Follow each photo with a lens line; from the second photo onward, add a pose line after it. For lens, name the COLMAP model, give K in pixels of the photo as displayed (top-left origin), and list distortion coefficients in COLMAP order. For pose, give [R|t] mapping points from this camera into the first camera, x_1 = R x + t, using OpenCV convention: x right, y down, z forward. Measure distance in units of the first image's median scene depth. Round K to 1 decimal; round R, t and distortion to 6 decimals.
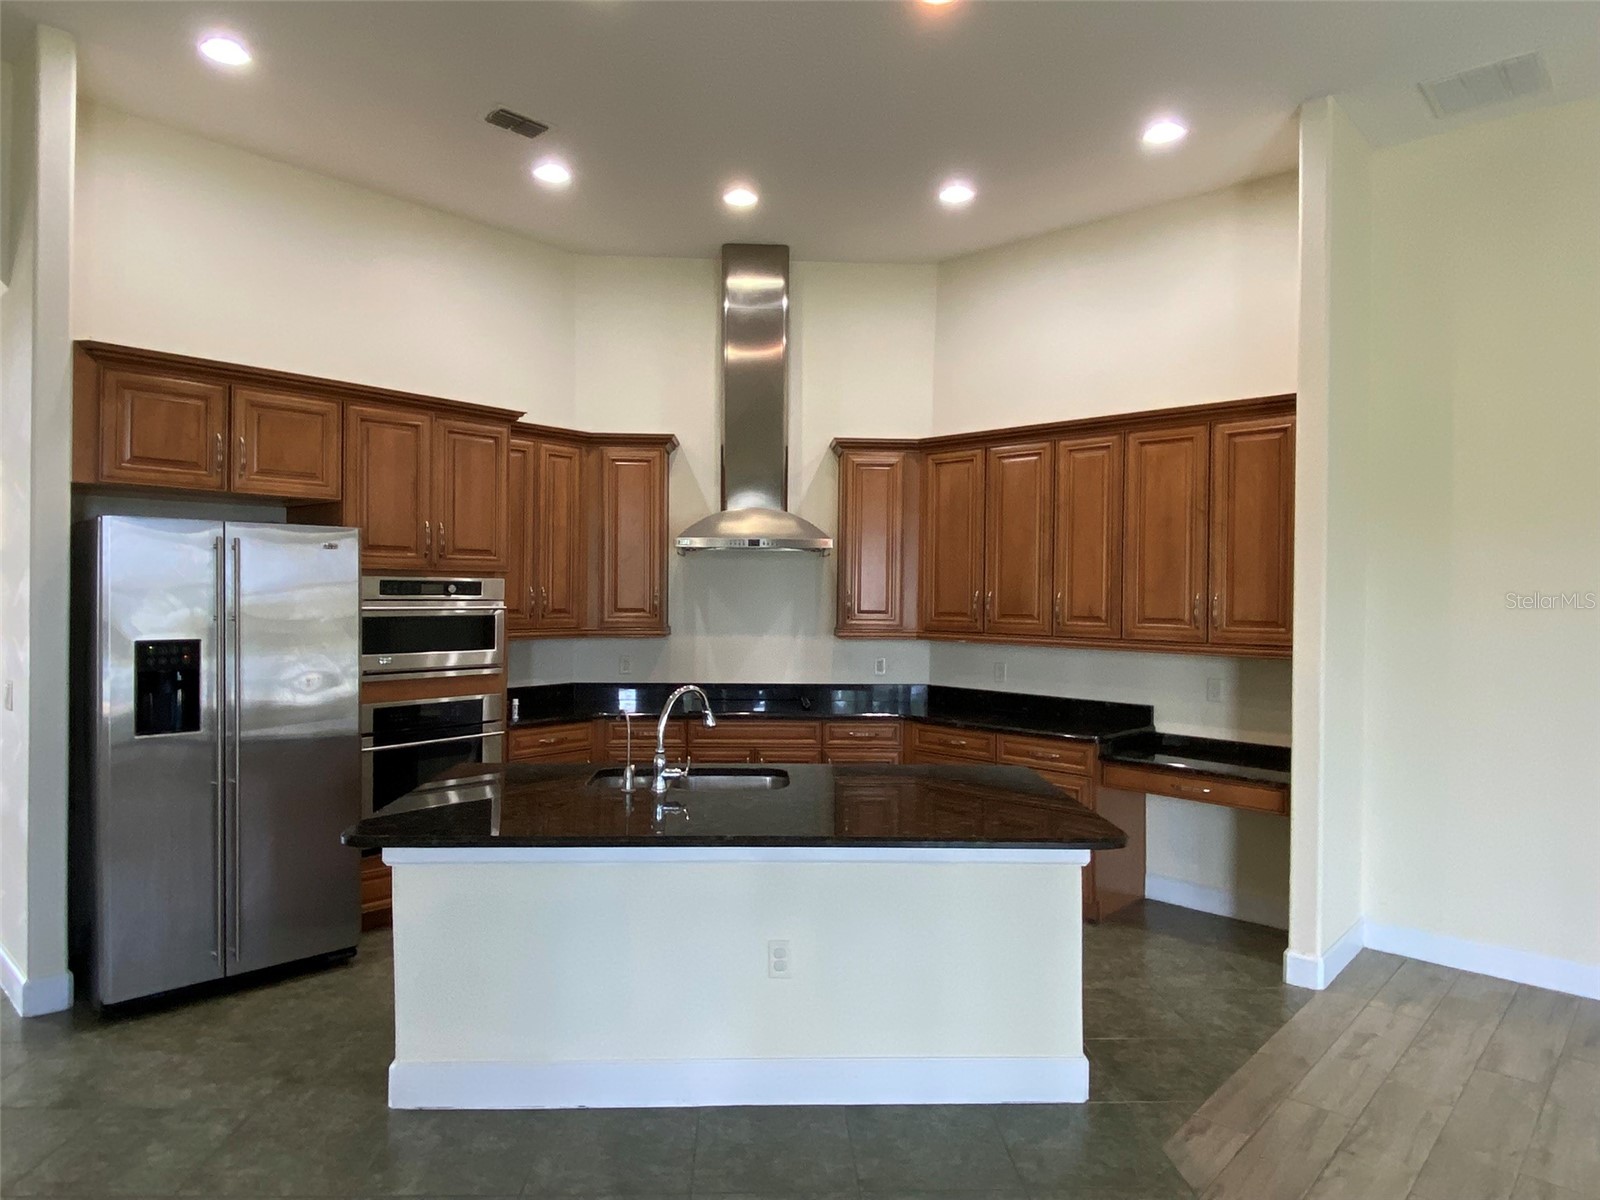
lens RADIAL K [[994.2, 0, 797.8], [0, 994.2, 598.0], [0, 0, 1]] dist [0.018867, -0.019809]
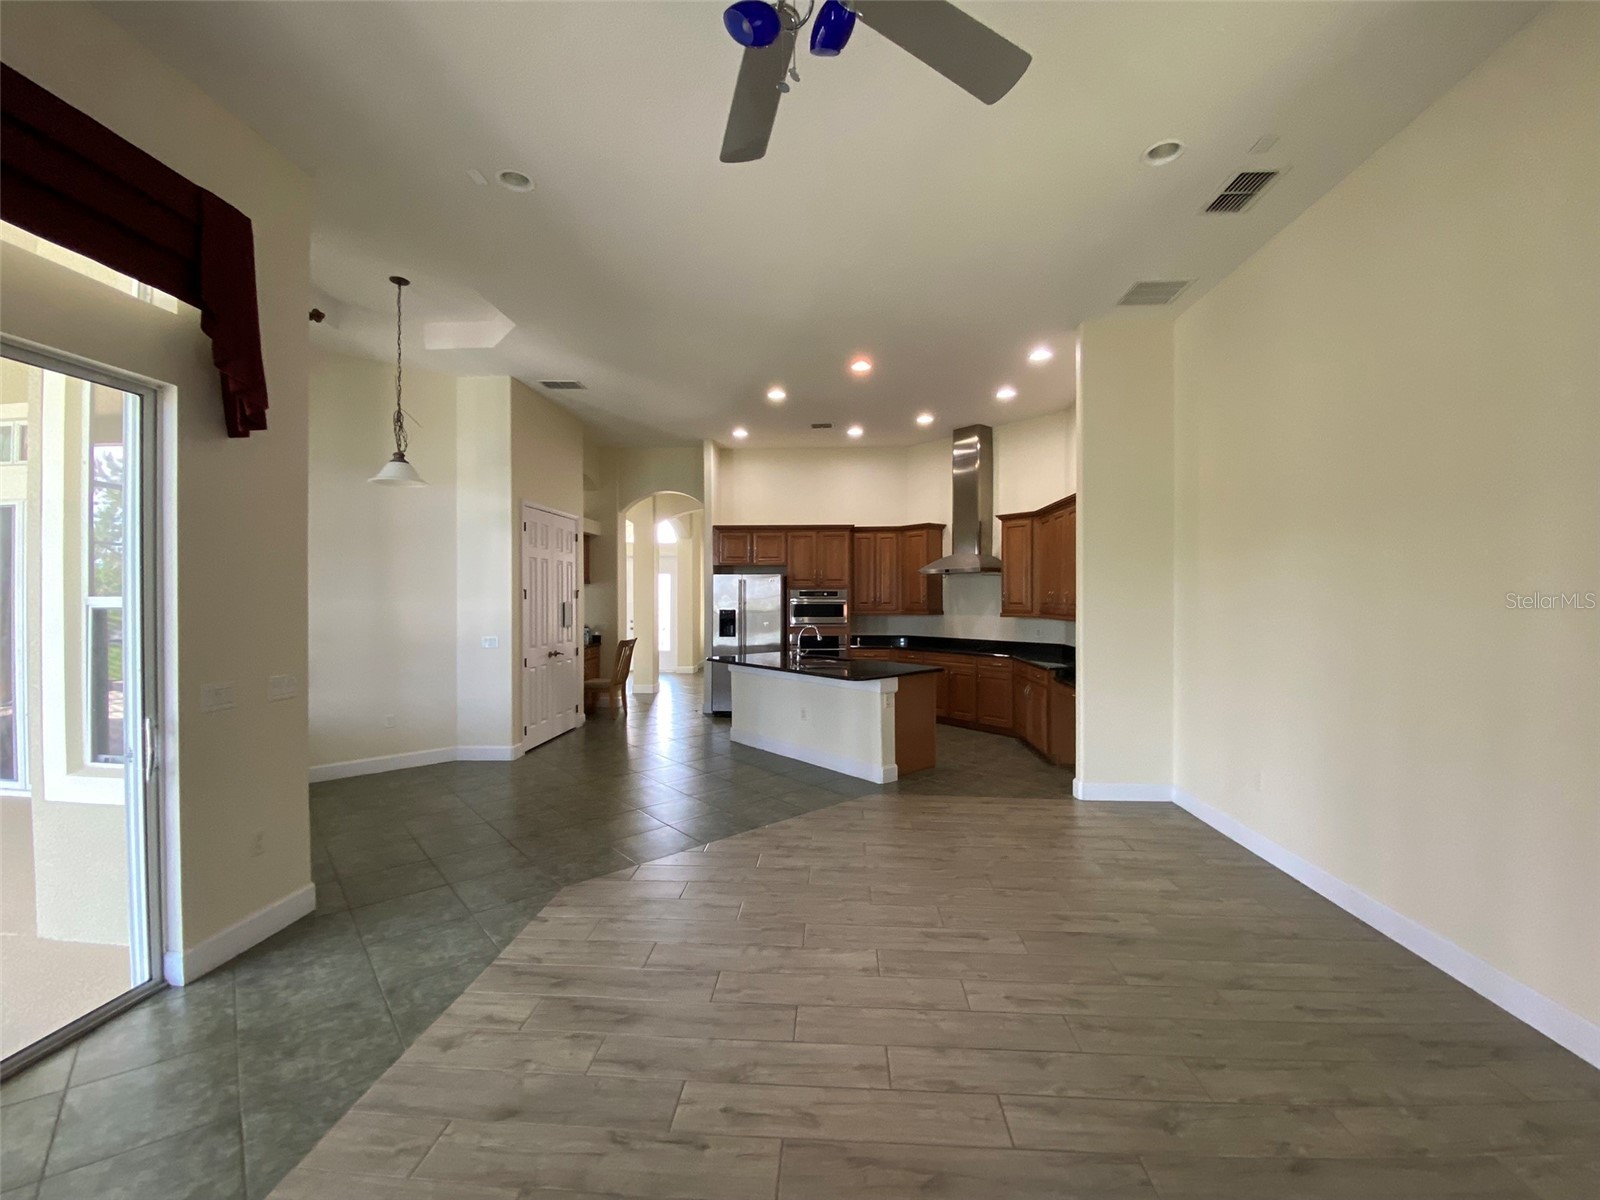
lens RADIAL K [[649.2, 0, 791.9], [0, 649.2, 594.6], [0, 0, 1]] dist [0.002983, -0.004957]
pose [[0.616230, -0.015117, -0.787421, 0.994788], [0.002933, 0.999853, -0.016900, 0.022038], [0.787561, 0.008104, 0.616184, -0.157247]]
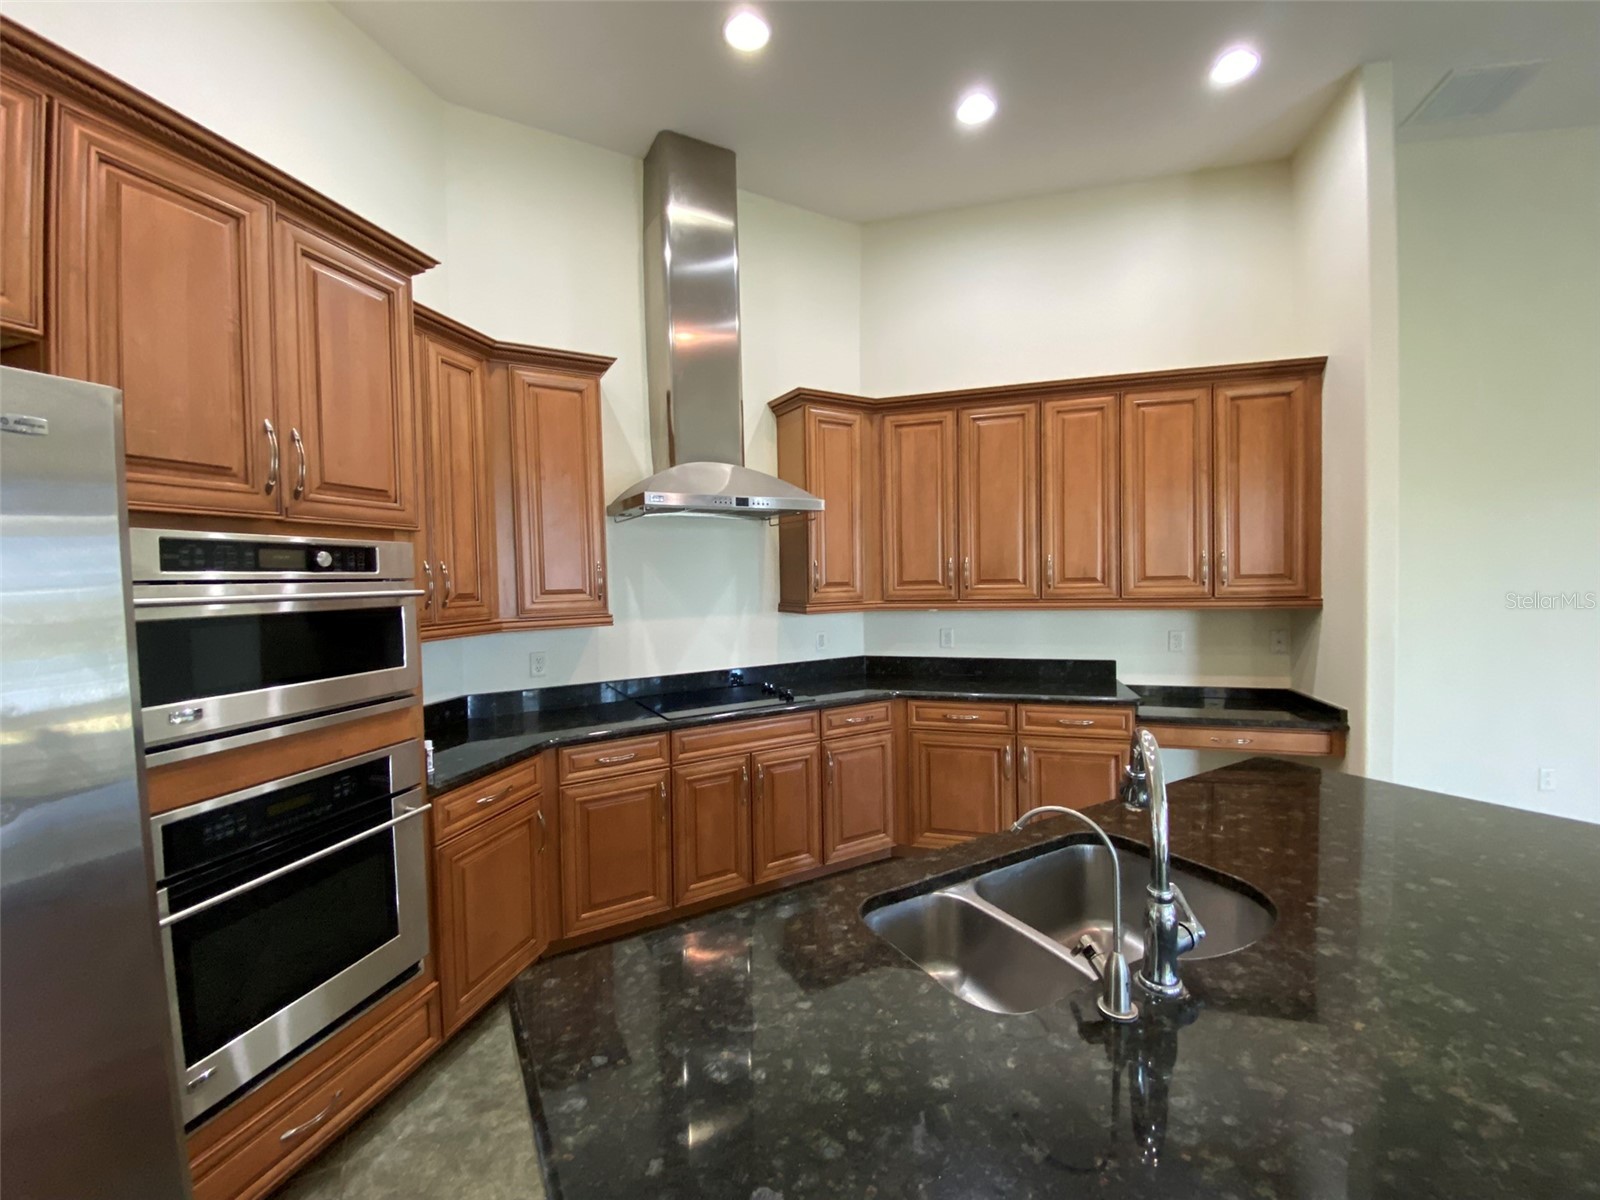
lens RADIAL K [[650.8, 0, 798.7], [0, 650.8, 595.6], [0, 0, 1]] dist [0.017086, -0.018136]
pose [[0.888169, -0.042590, 0.457538, -0.288150], [0.033531, 0.999048, 0.027906, 0.008858], [-0.458291, -0.009444, 0.888752, 0.591814]]
